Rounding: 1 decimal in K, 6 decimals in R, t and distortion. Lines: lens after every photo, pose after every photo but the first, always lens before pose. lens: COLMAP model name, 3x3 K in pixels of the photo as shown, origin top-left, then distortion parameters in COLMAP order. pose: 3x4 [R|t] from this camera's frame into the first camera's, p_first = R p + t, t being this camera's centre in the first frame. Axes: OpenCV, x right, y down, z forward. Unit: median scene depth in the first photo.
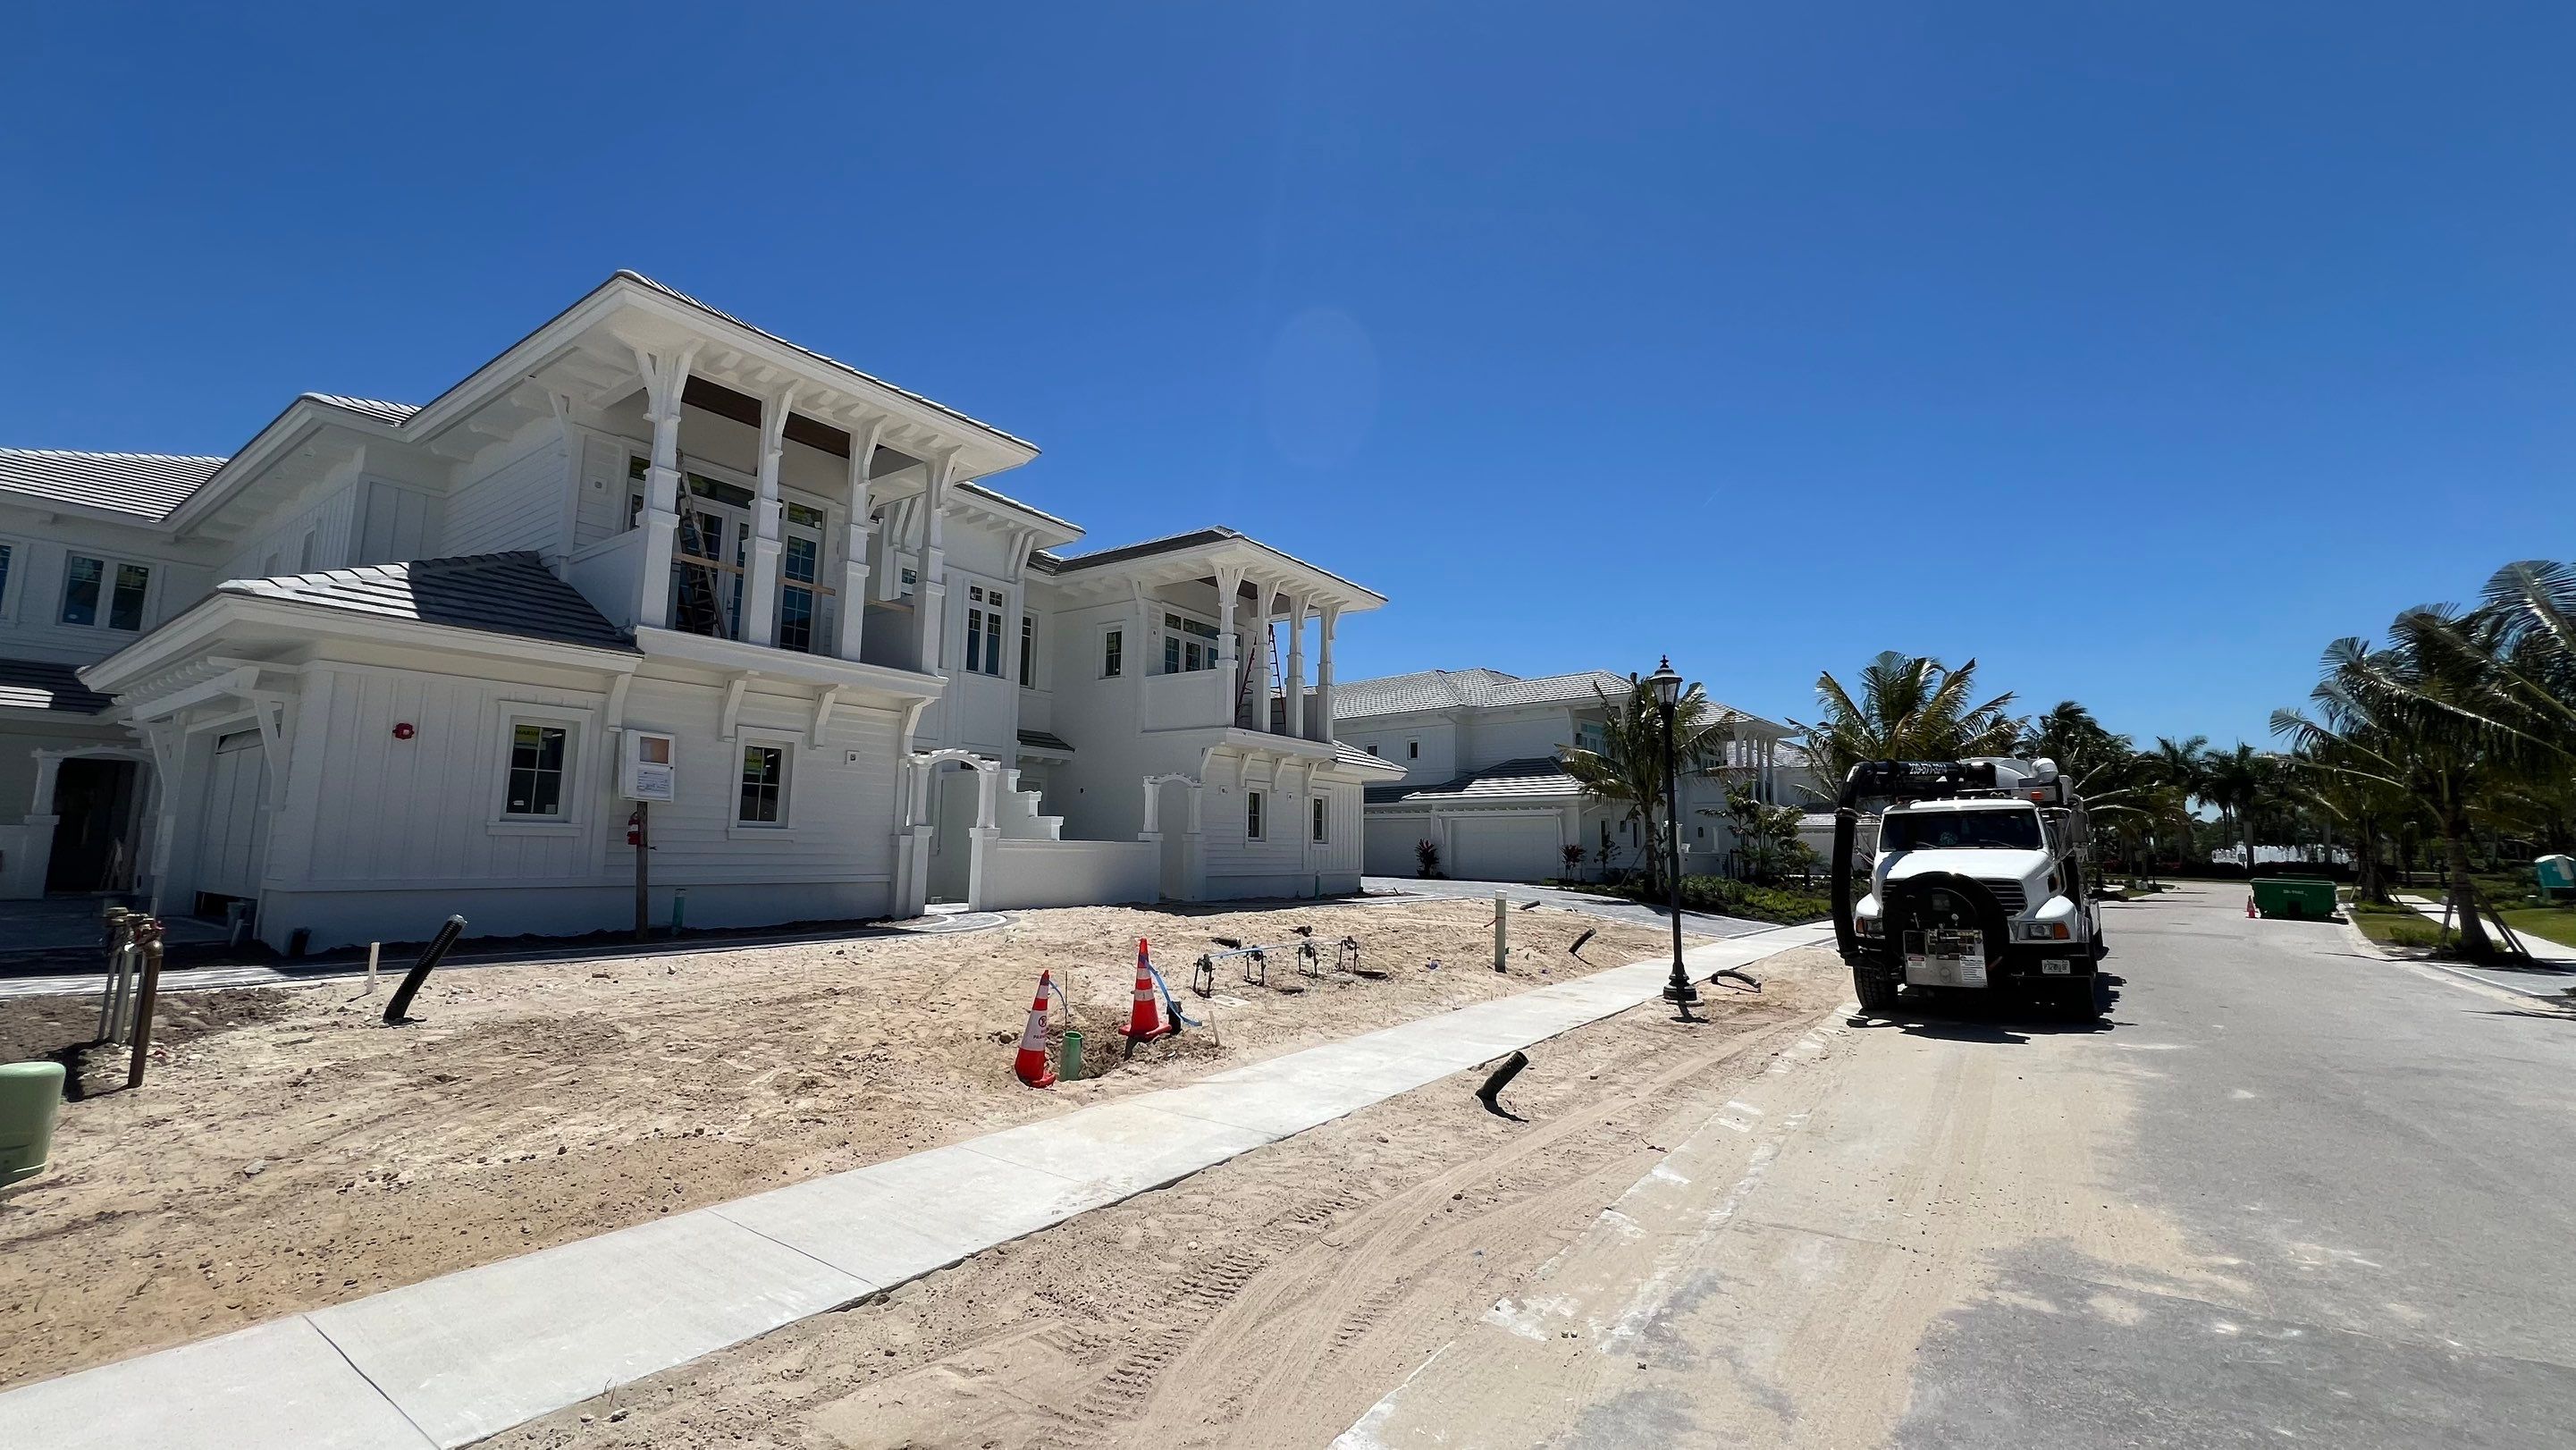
lens RADIAL K [[1029.5, 0, 1282.7], [0, 1029.5, 719.7], [0, 0, 1]] dist [-0.003280, 0.000749]
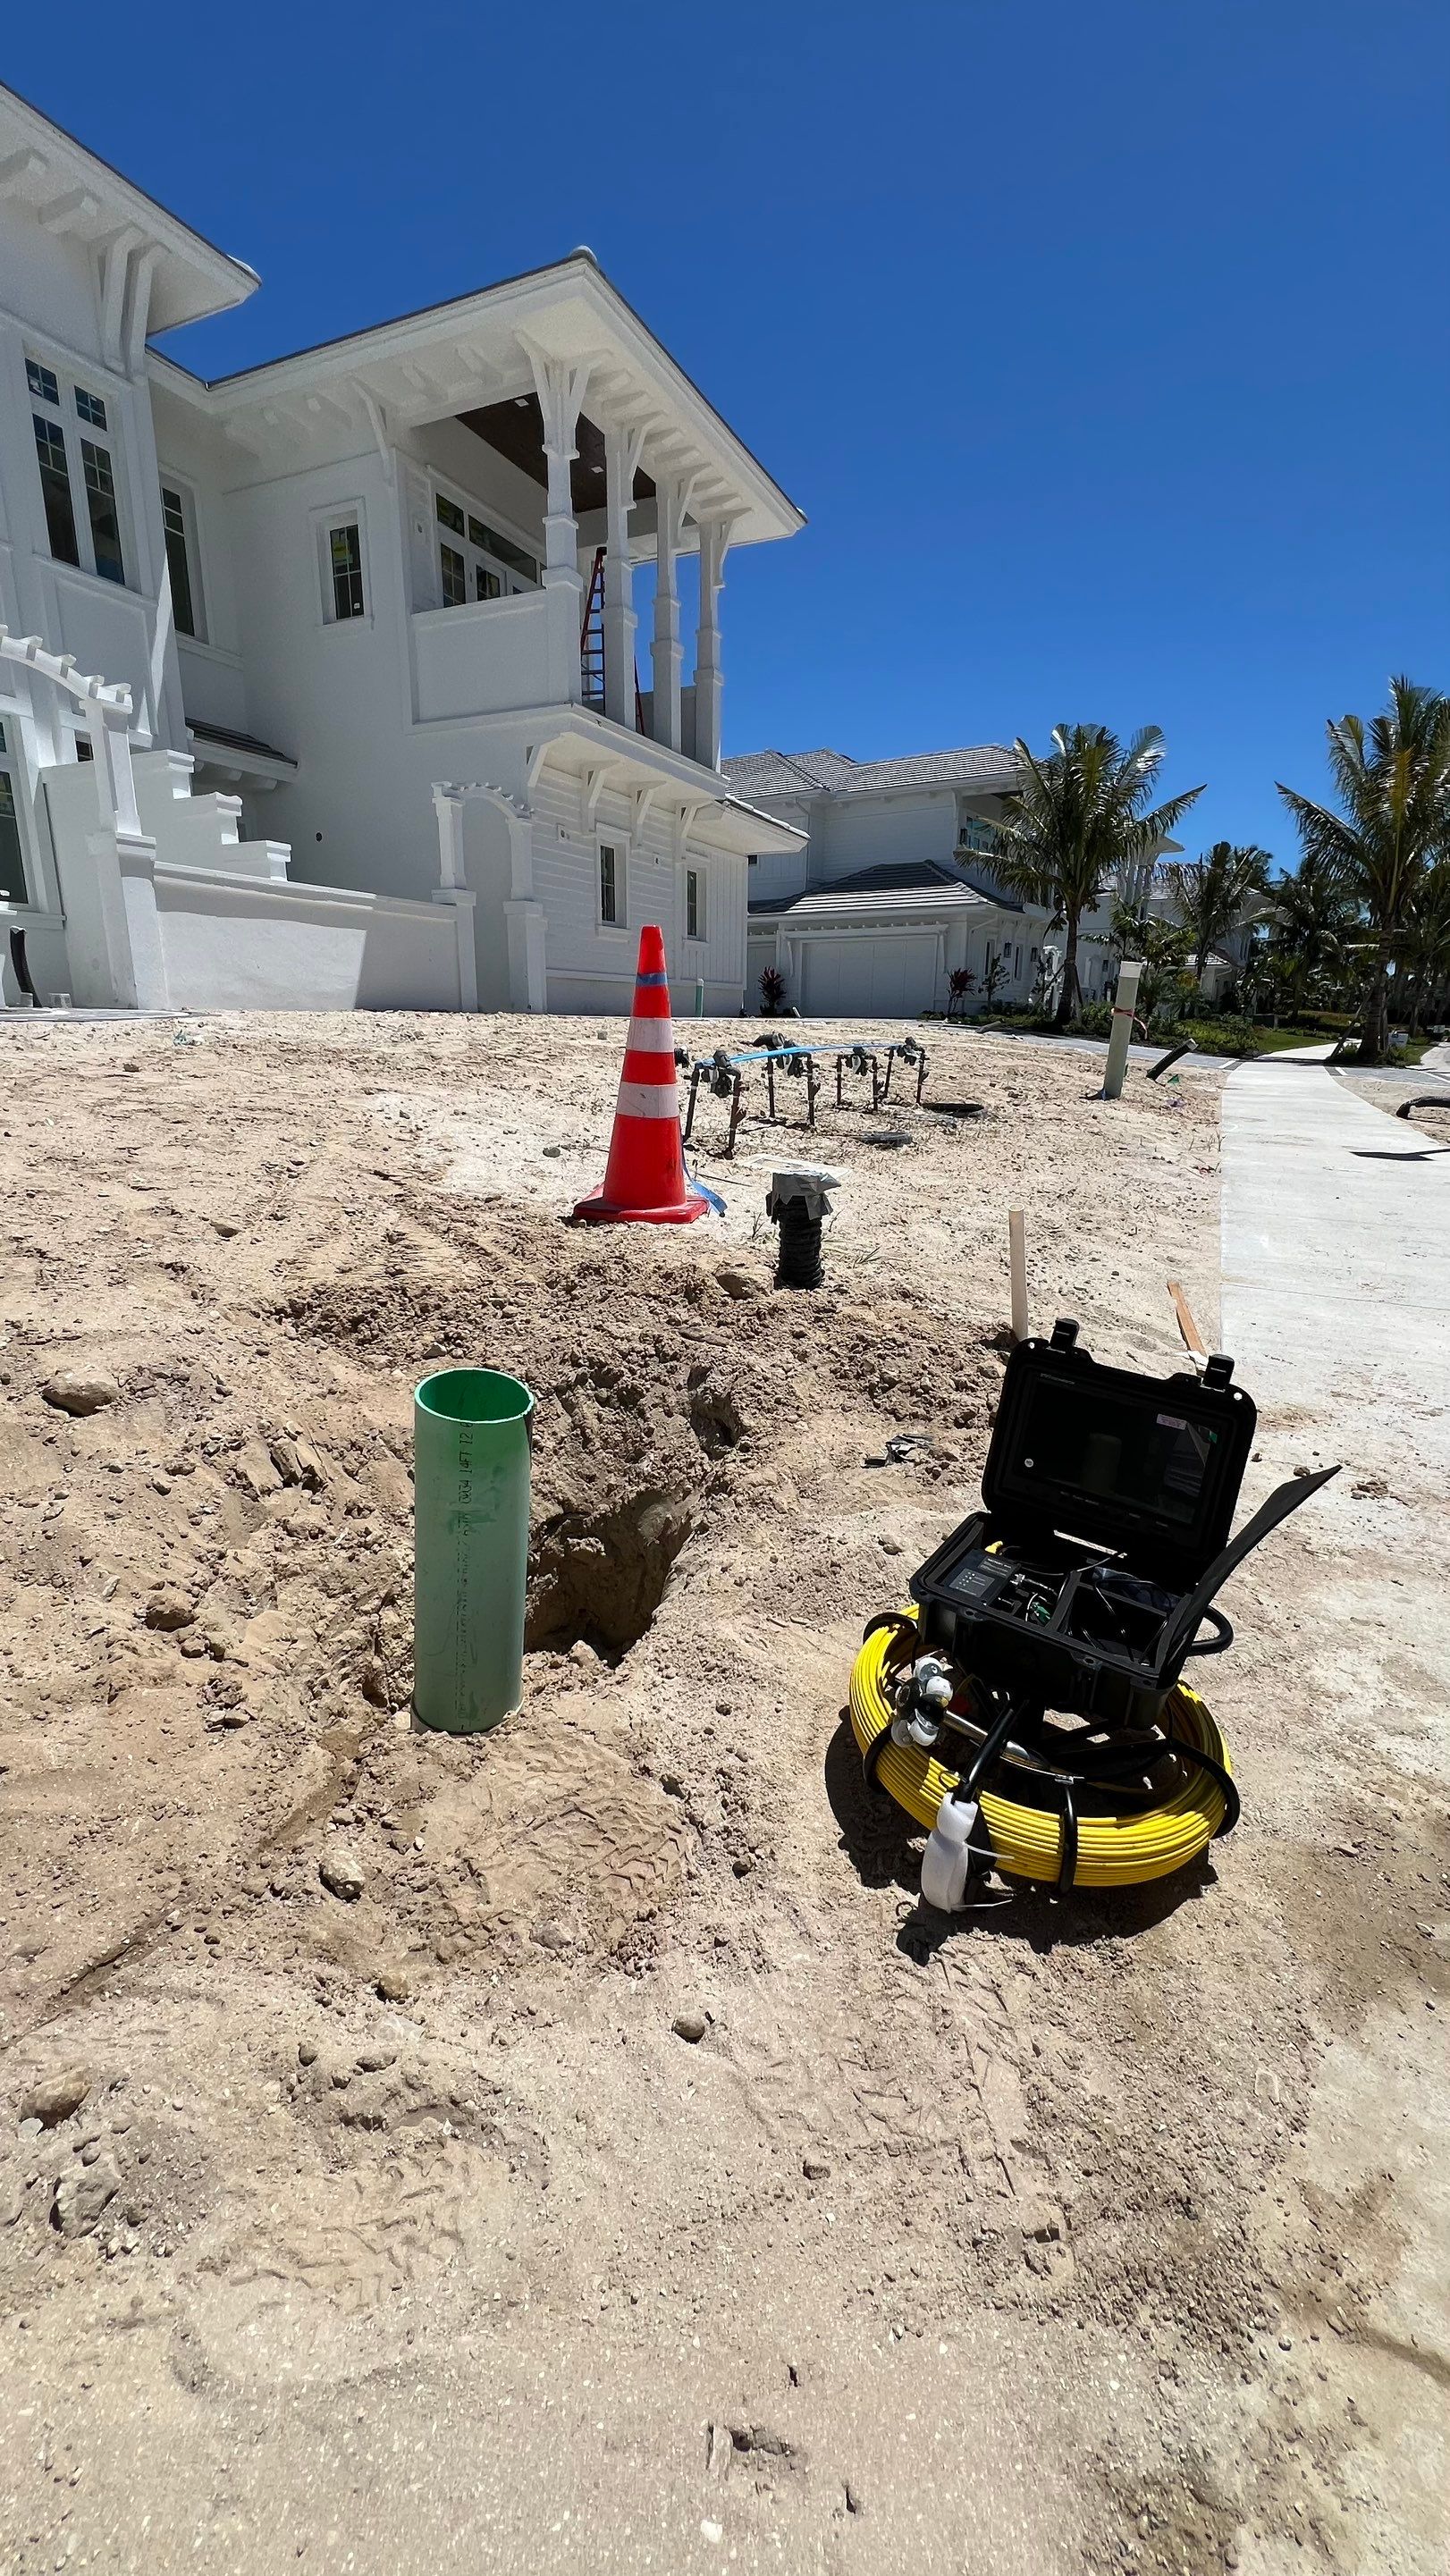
lens RADIAL K [[1029.5, 0, 723.8], [0, 1029.5, 1280.0], [0, 0, 1]] dist [-0.003280, 0.000749]
pose [[0.985877, -0.047746, 0.160520, -0.111837], [-0.015024, 0.929417, 0.368725, 0.134172], [-0.166796, -0.365929, 0.915574, 0.499577]]
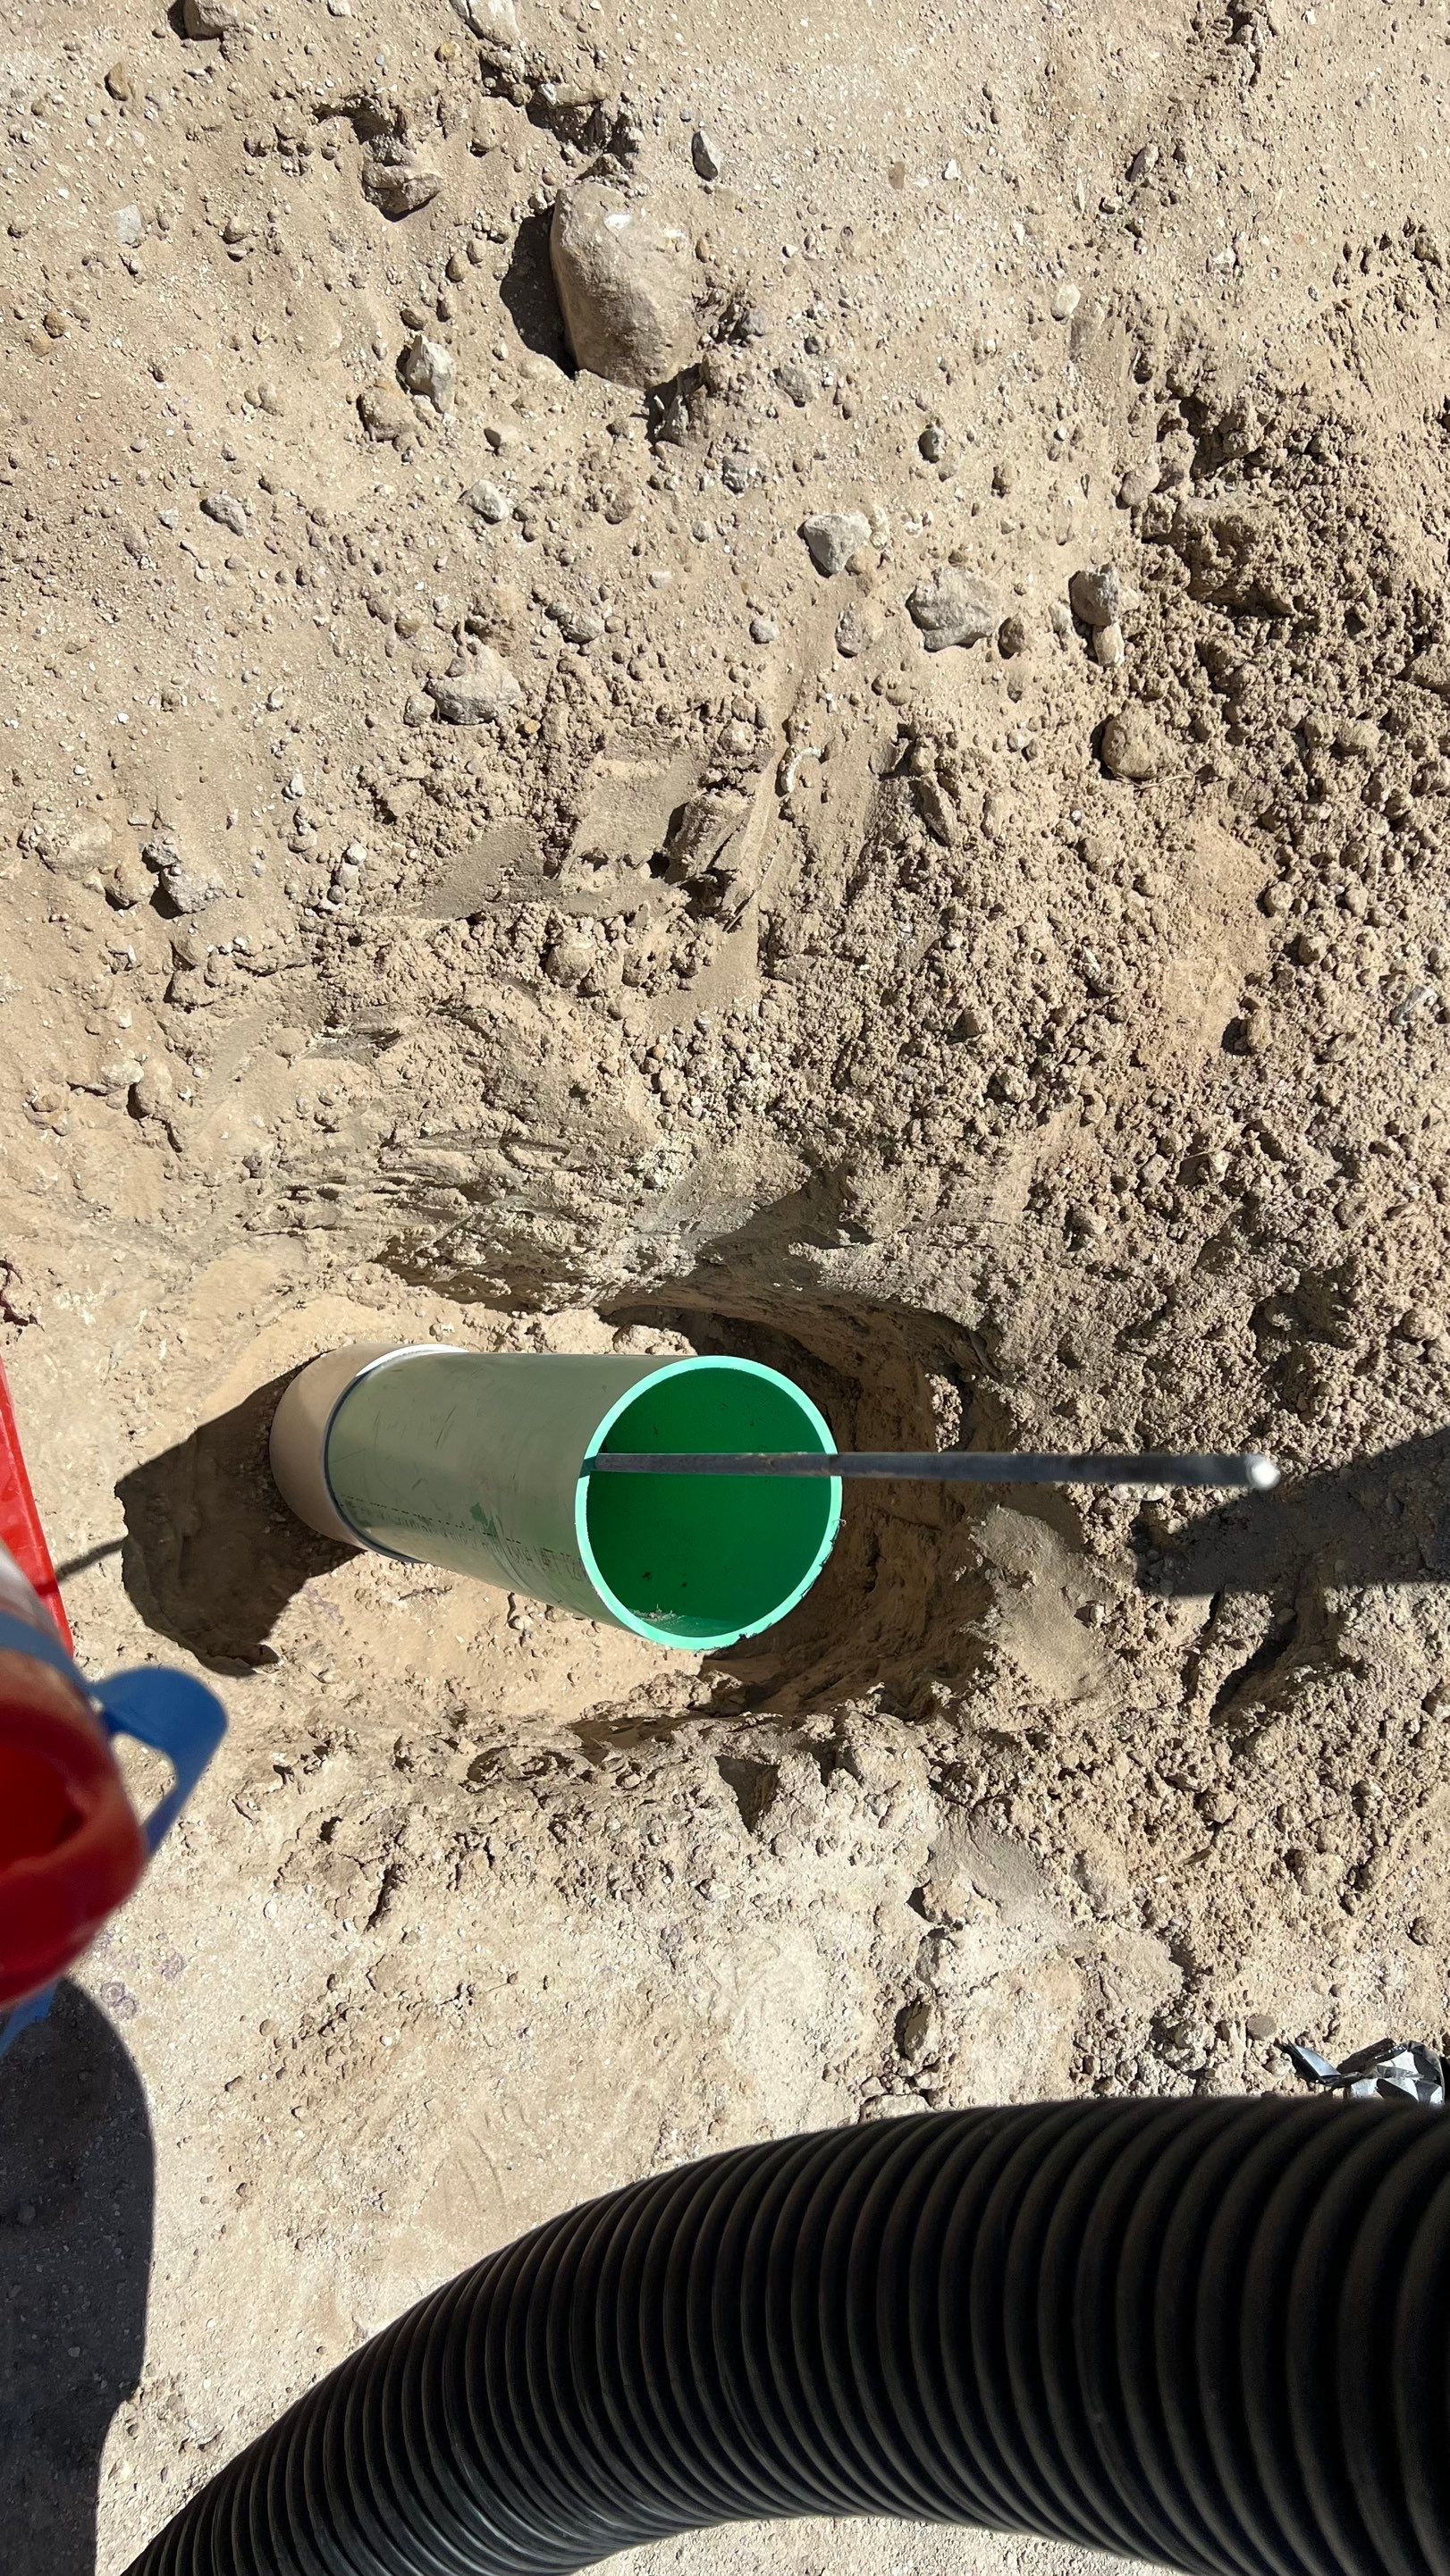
lens RADIAL K [[1924.6, 0, 687.7], [0, 1924.6, 1315.2], [0, 0, 1]] dist [0.063671, -0.087095]
pose [[0.480275, 0.871022, 0.103233, -0.132946], [-0.359429, 0.088081, 0.929006, 0.114651], [0.800092, -0.483283, 0.355374, 0.563661]]
